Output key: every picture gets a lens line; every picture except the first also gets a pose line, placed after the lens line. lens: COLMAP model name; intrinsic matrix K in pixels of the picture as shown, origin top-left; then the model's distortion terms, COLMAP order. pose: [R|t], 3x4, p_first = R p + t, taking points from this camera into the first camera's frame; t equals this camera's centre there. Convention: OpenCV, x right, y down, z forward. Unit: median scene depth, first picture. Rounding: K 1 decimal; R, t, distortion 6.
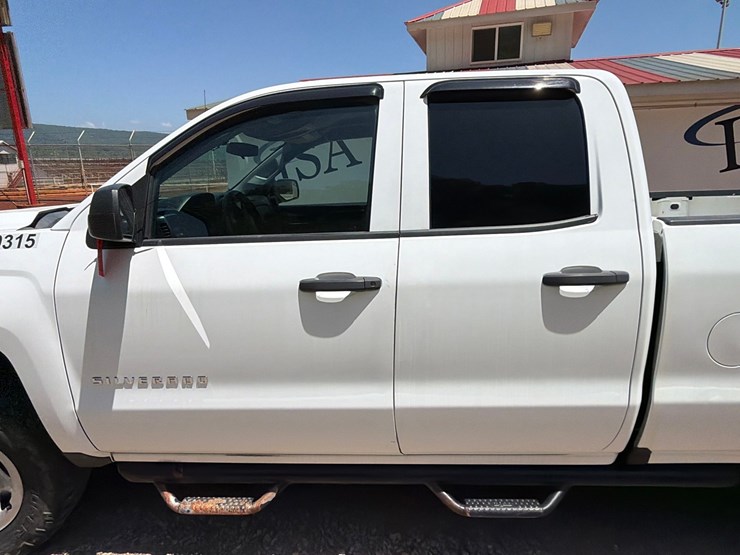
lens RADIAL K [[455.7, 0, 371.6], [0, 455.7, 278.4], [0, 0, 1]] dist [-0.001711, -0.001006]
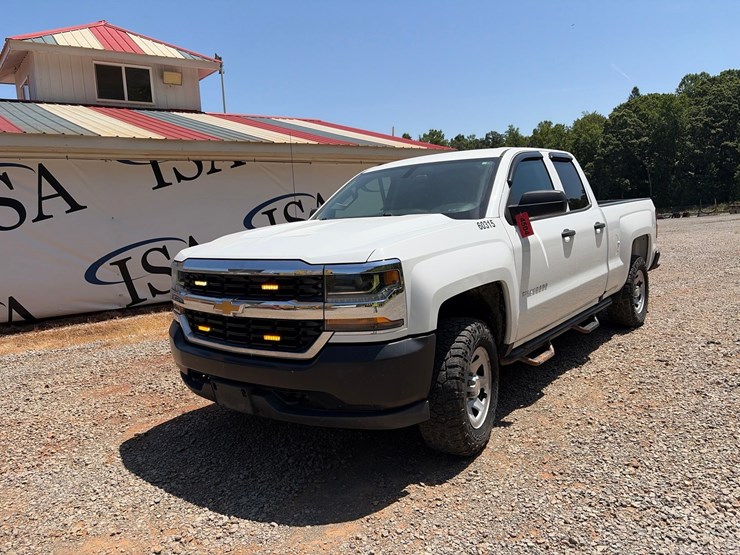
lens RADIAL K [[560.4, 0, 370.0], [0, 560.4, 277.5], [0, 0, 1]] dist [0.056306, -0.059847]
pose [[0.587006, -0.112784, 0.801688, -2.858099], [0.227039, 0.973445, -0.029294, 0.080257], [-0.777095, 0.199210, 0.597024, 0.084836]]
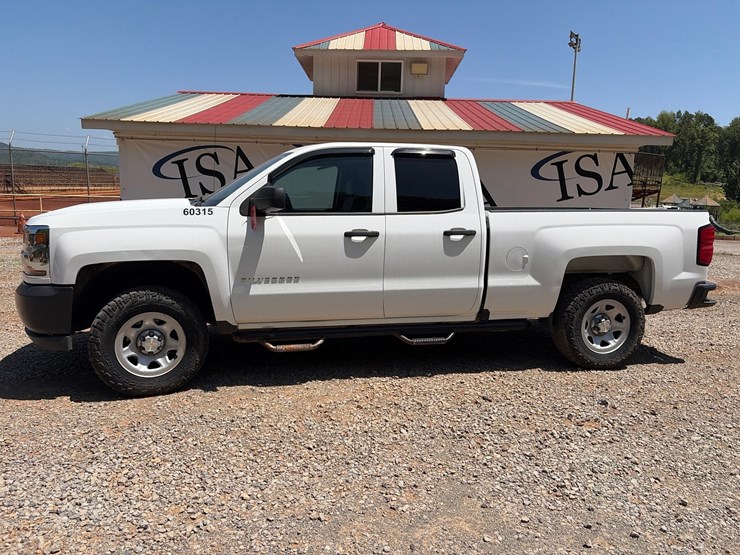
lens RADIAL K [[560.4, 0, 370.0], [0, 560.4, 277.5], [0, 0, 1]] dist [0.056306, -0.059847]
pose [[0.962965, 0.001436, 0.269623, -0.737873], [0.021461, 0.996405, -0.081956, 0.433105], [-0.268772, 0.084707, 0.959472, -1.590269]]
